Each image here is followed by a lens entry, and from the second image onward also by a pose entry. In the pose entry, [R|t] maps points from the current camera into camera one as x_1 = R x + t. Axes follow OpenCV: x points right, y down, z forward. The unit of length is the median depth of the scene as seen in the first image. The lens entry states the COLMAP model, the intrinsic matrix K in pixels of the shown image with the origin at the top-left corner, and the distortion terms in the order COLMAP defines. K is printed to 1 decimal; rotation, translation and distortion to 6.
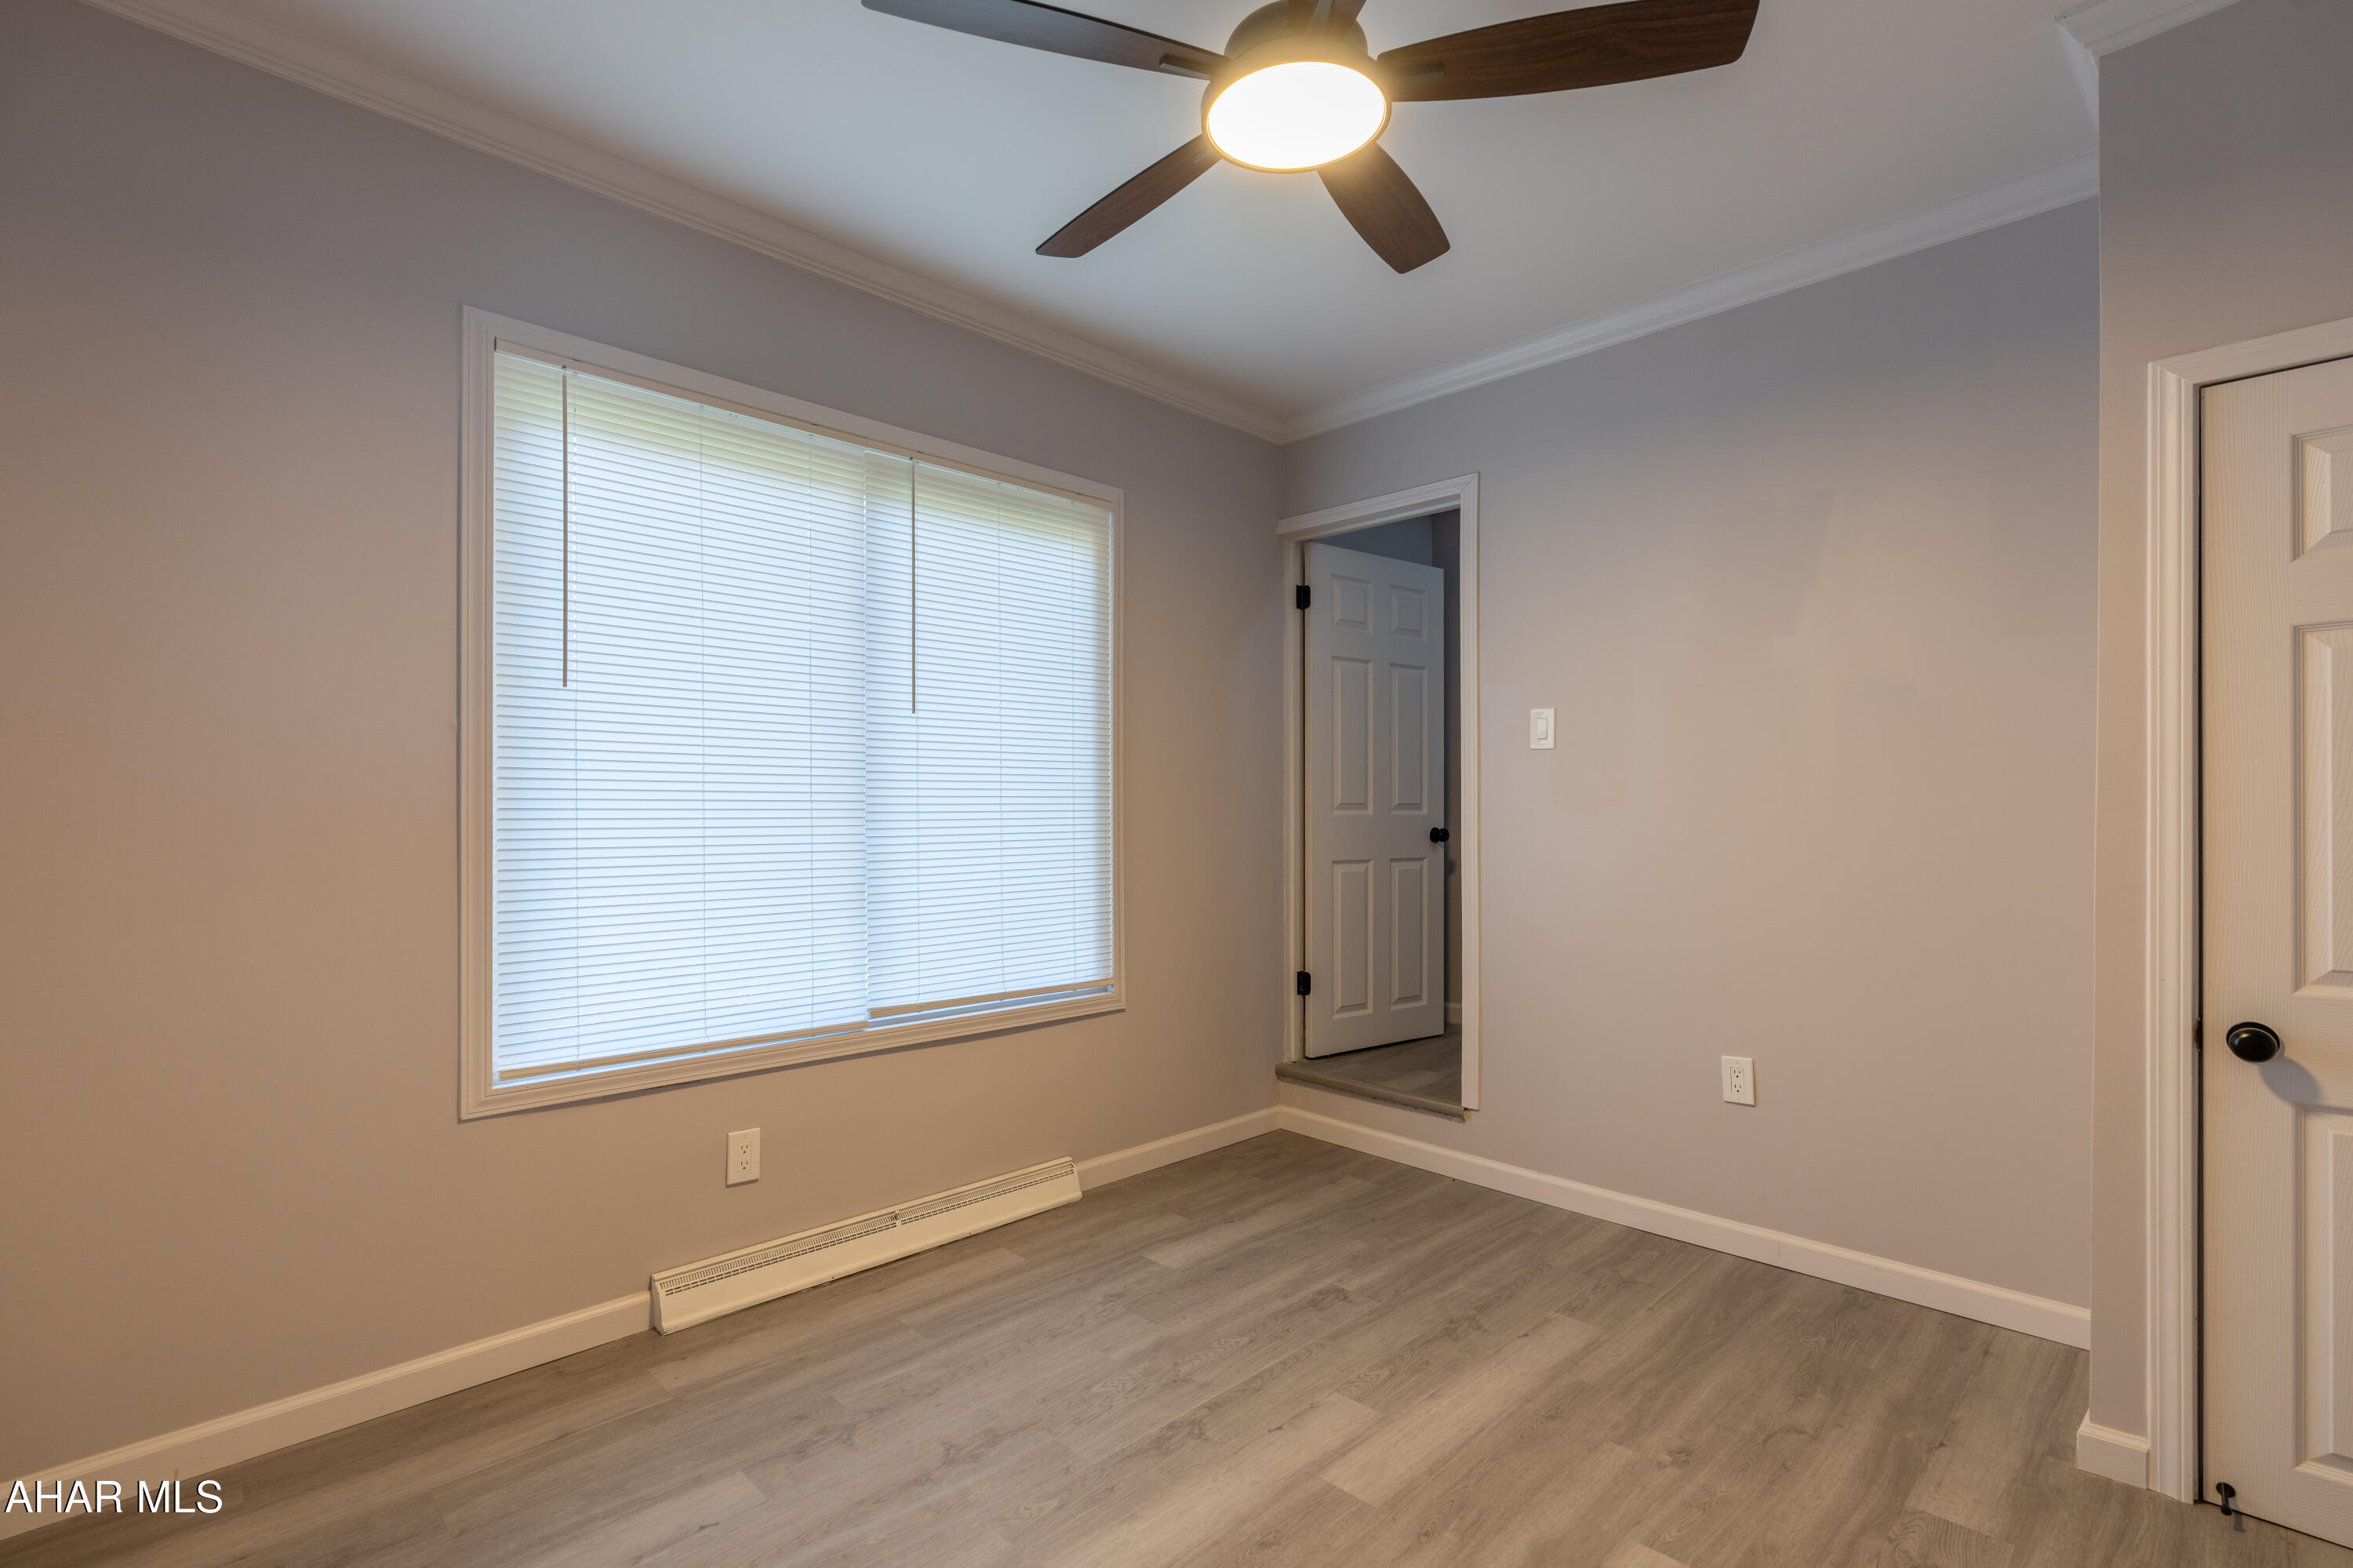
lens RADIAL K [[1091.8, 0, 1190.2], [0, 1091.8, 797.6], [0, 0, 1]] dist [0.000334, 0.000730]
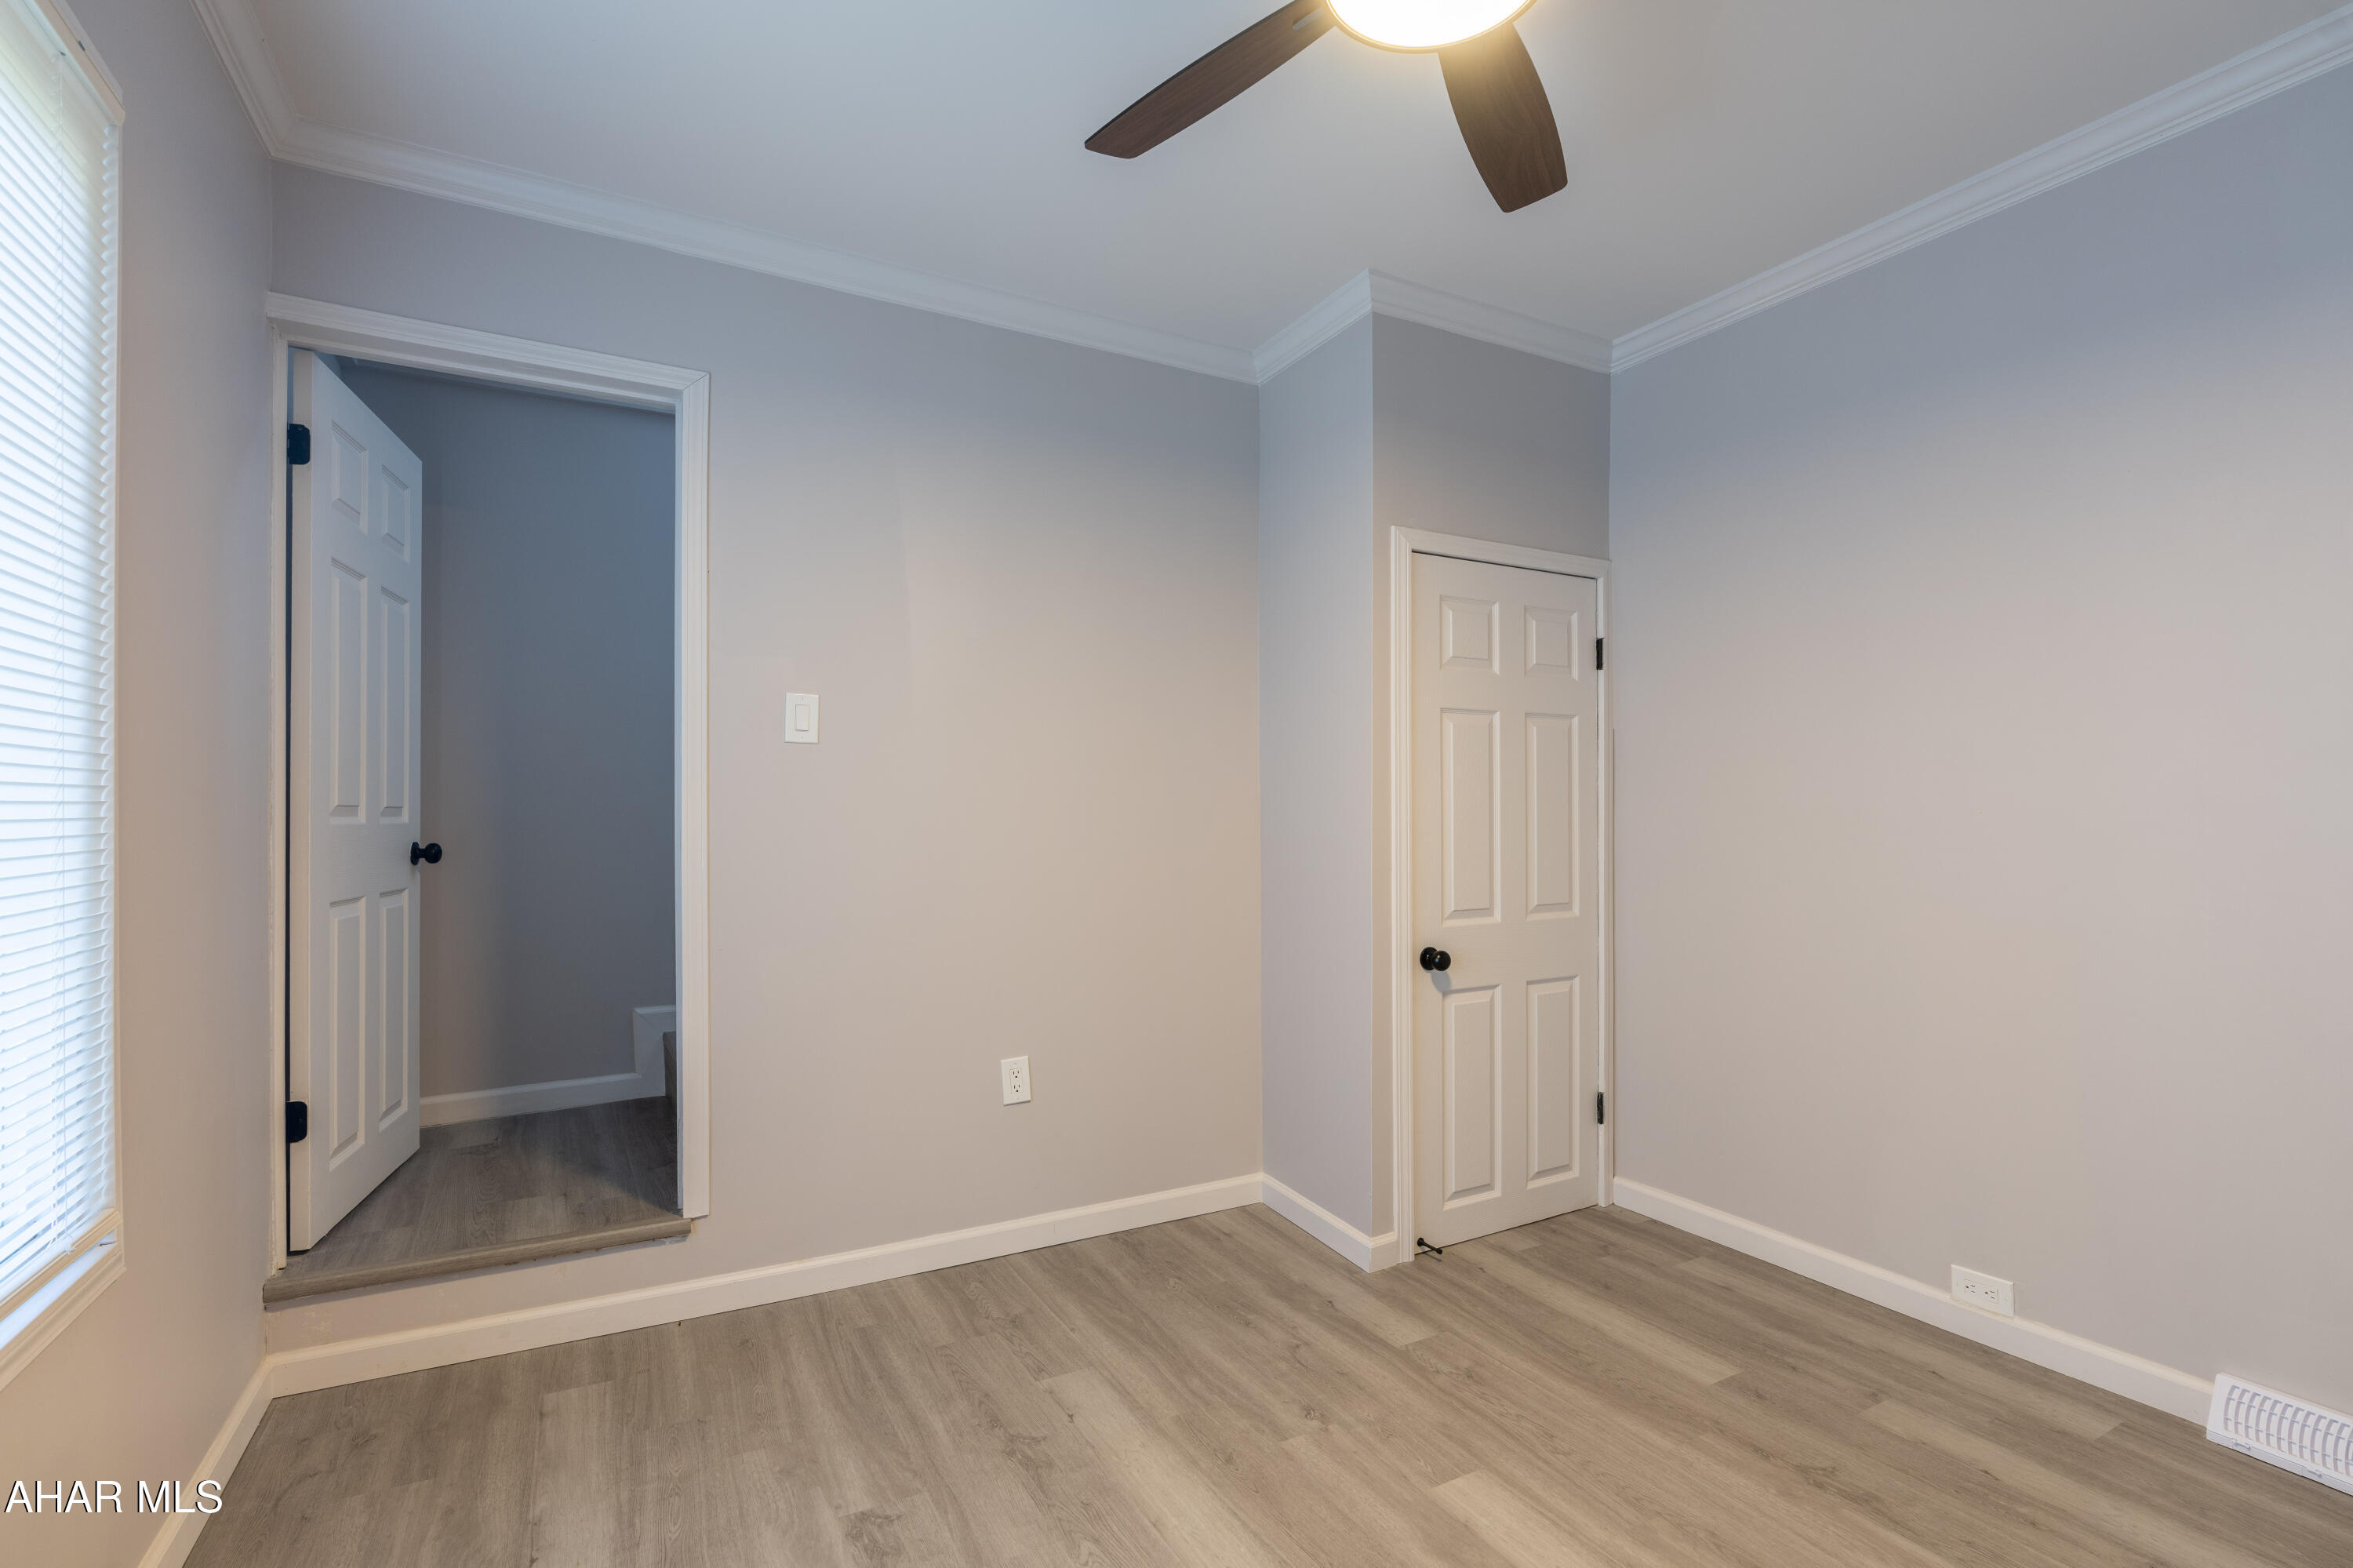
lens RADIAL K [[1075.8, 0, 1176.5], [0, 1075.8, 784.0], [0, 0, 1]] dist [-0.003667, 0.000260]
pose [[0.282723, 0.024641, 0.958885, -0.477755], [-0.012539, 0.999680, -0.021992, 0.001016], [-0.959120, -0.005805, 0.282941, 0.631818]]
